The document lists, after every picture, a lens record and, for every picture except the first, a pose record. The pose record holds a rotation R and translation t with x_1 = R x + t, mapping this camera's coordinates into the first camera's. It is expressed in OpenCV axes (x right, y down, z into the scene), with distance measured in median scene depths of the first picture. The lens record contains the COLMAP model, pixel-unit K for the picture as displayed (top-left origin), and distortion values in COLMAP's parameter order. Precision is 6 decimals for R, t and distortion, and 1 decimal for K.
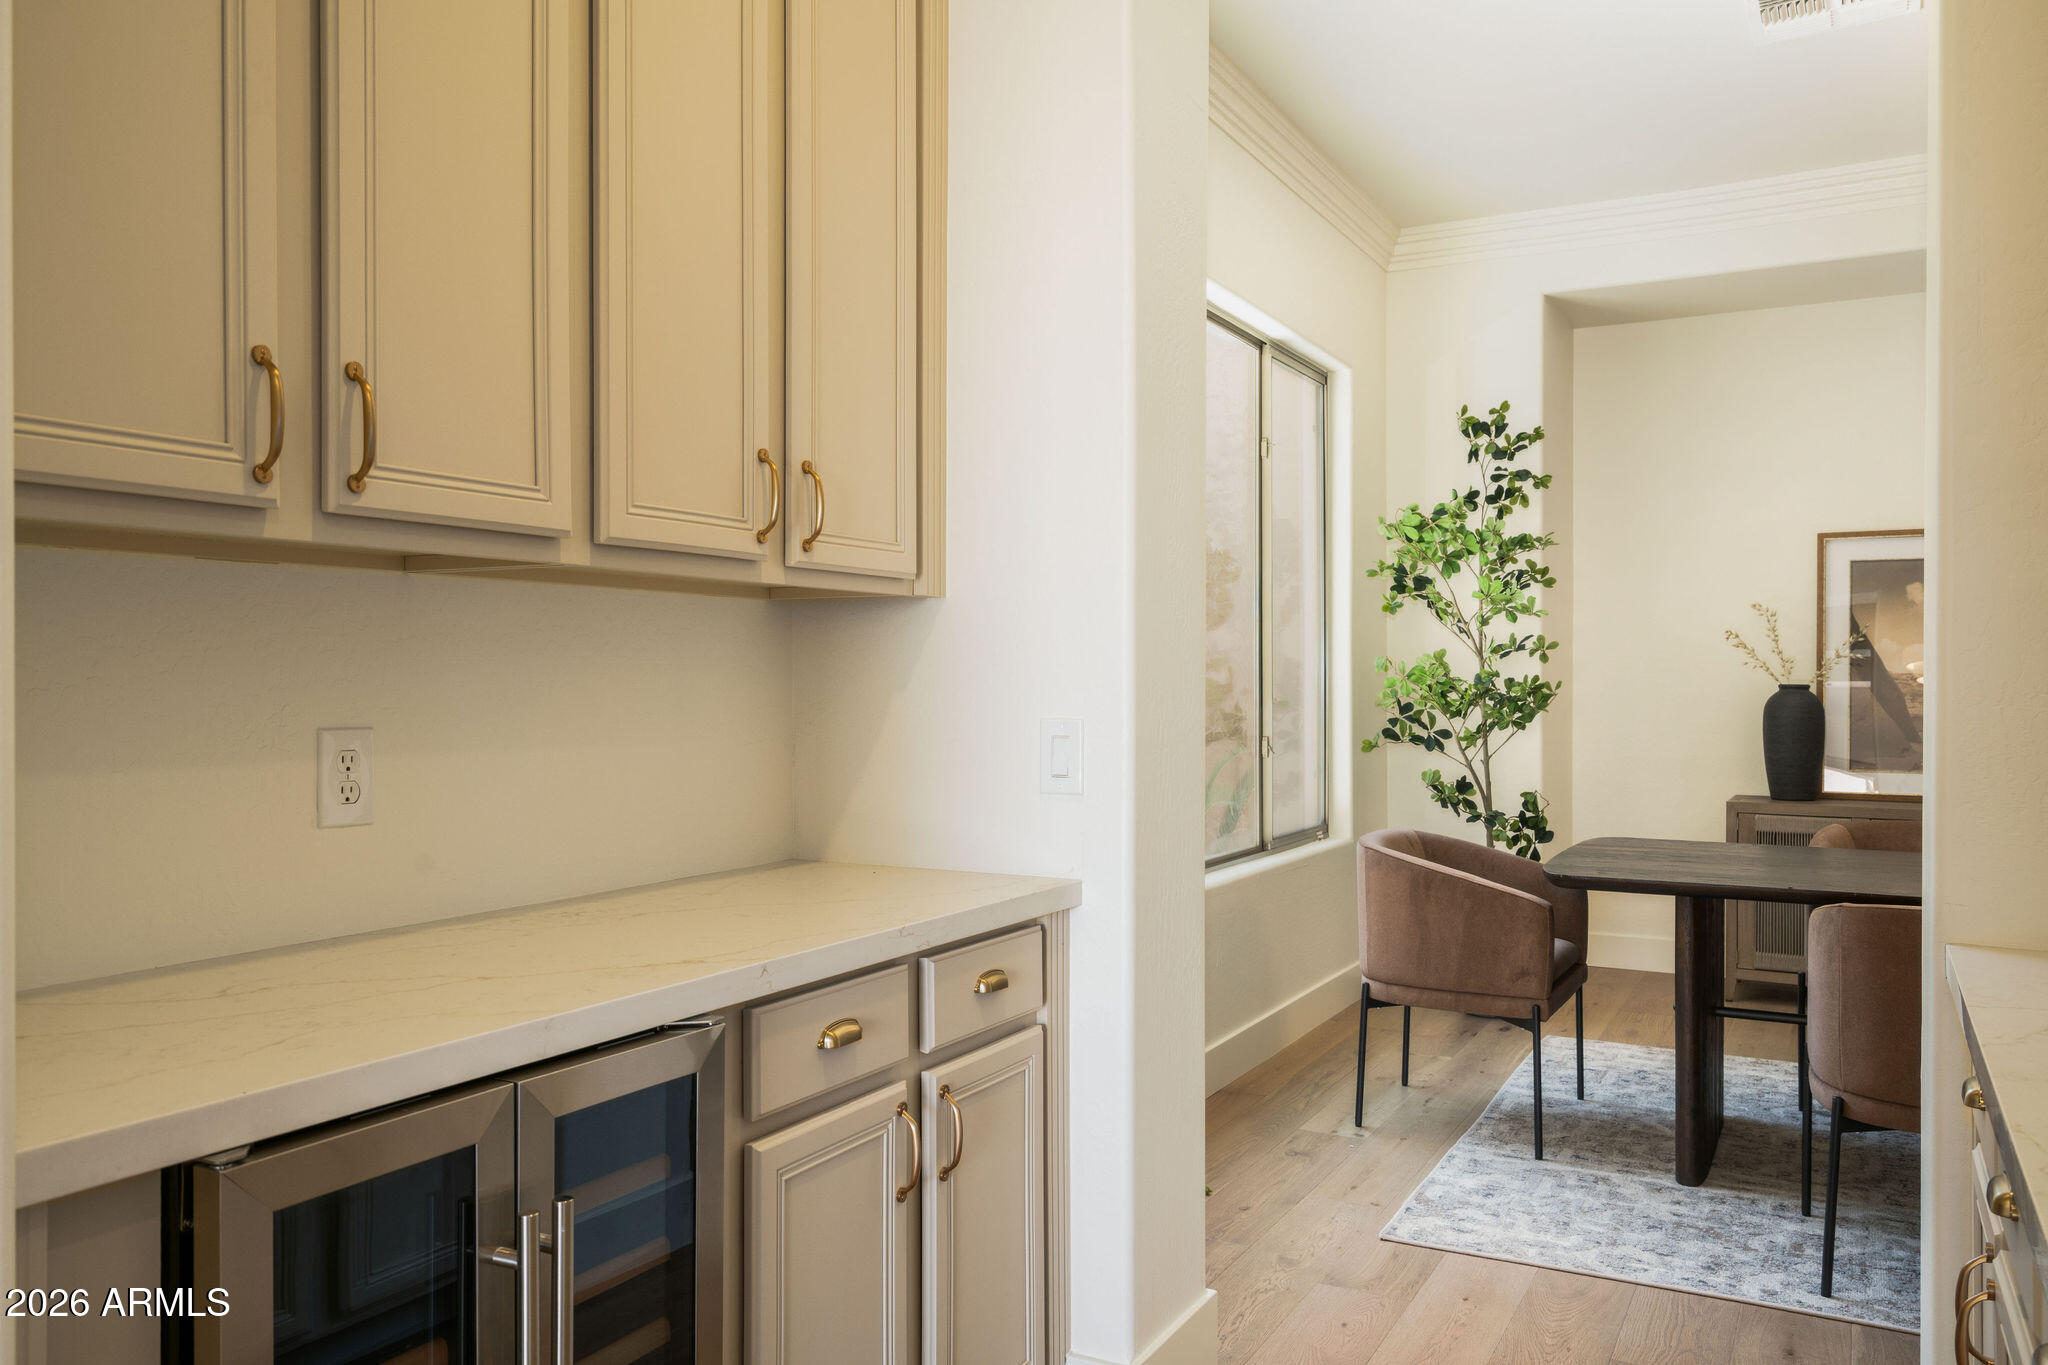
lens RADIAL K [[1523.1, 0, 1017.6], [0, 1523.1, 675.7], [0, 0, 1]] dist [-0.000117, -0.004097]
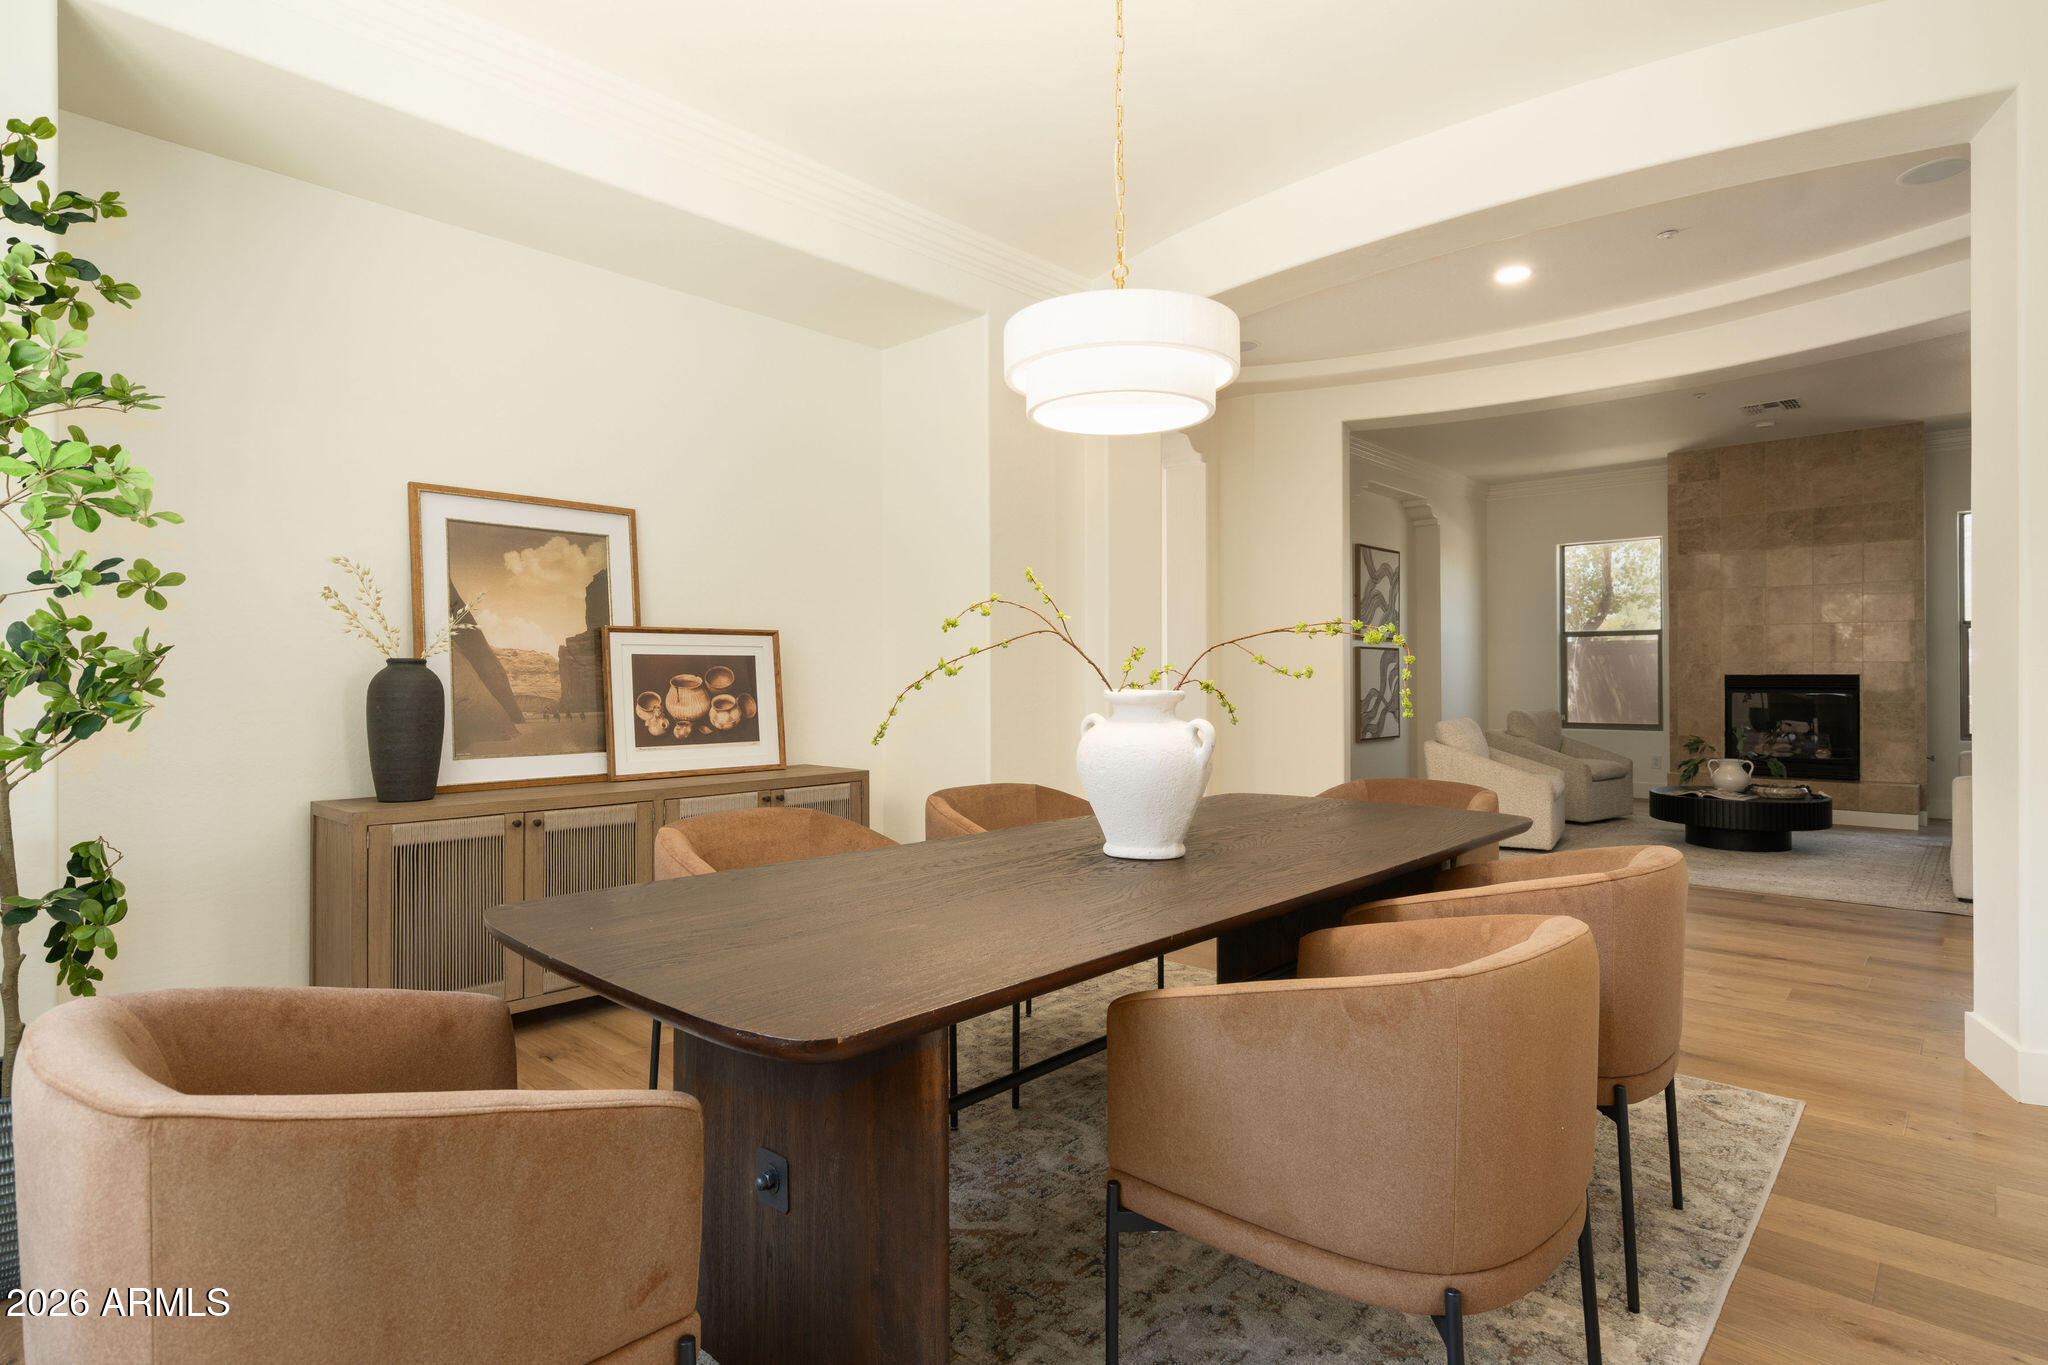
lens RADIAL K [[1052.5, 0, 1012.1], [0, 1052.5, 669.8], [0, 0, 1]] dist [0.009260, -0.000473]
pose [[0.251061, 0.004853, 0.967959, 0.079368], [0.001481, 0.999984, -0.005398, 0.028437], [-0.967970, 0.002789, 0.251050, 1.012830]]
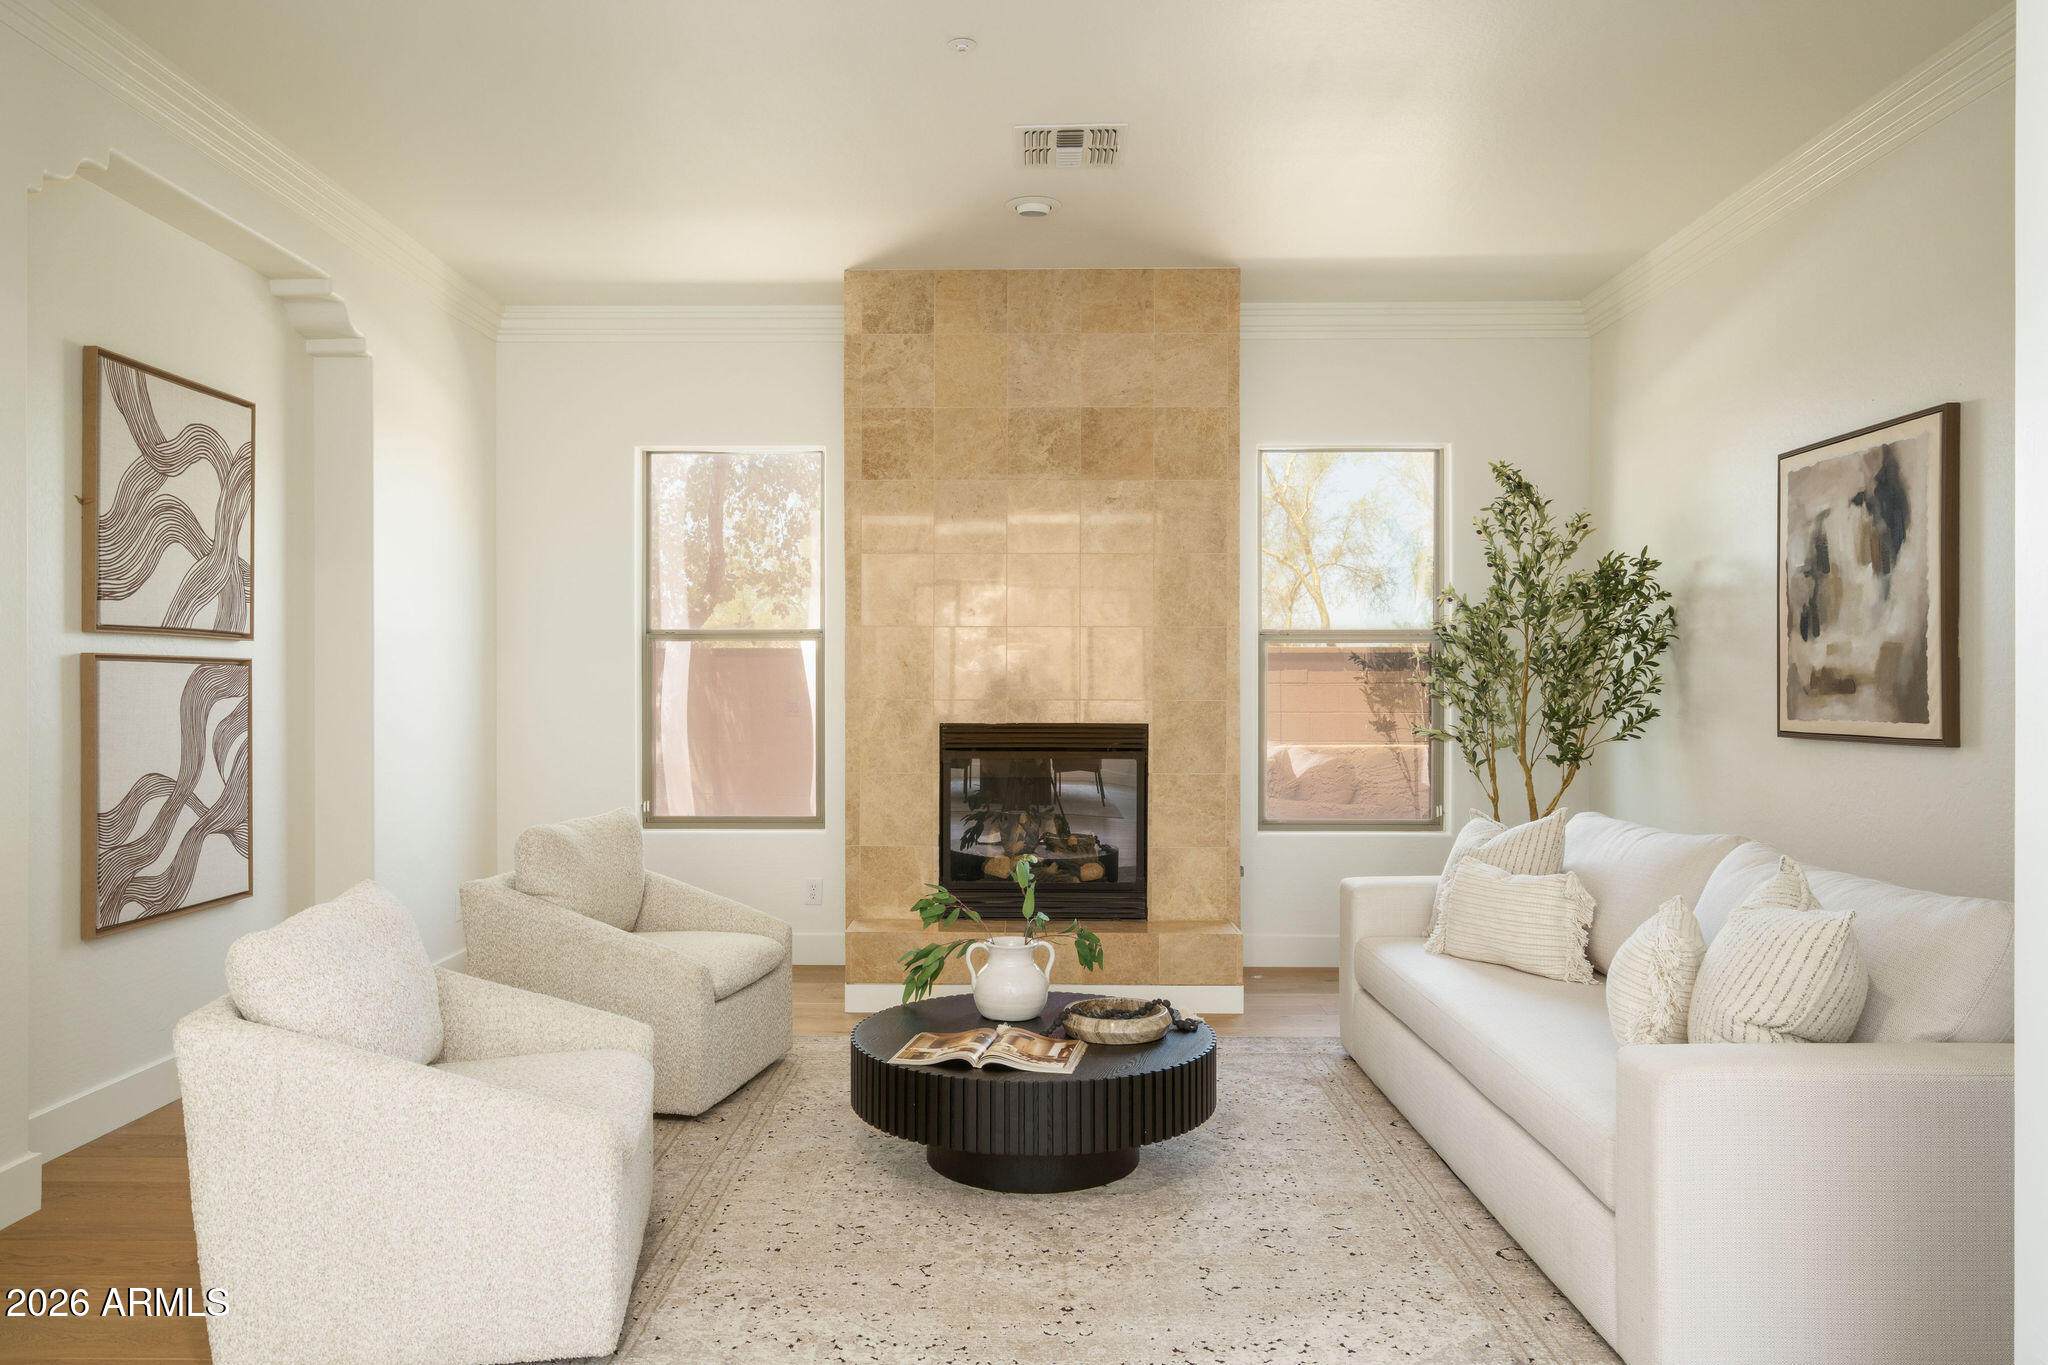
lens RADIAL K [[1406.7, 0, 1013.1], [0, 1406.7, 685.6], [0, 0, 1]] dist [0.006522, 0.001329]
pose [[-0.463450, -0.000923, 0.886123, 1.517617], [-0.001671, 0.999999, 0.000168, -0.019775], [-0.886122, -0.001403, -0.463451, 0.681066]]
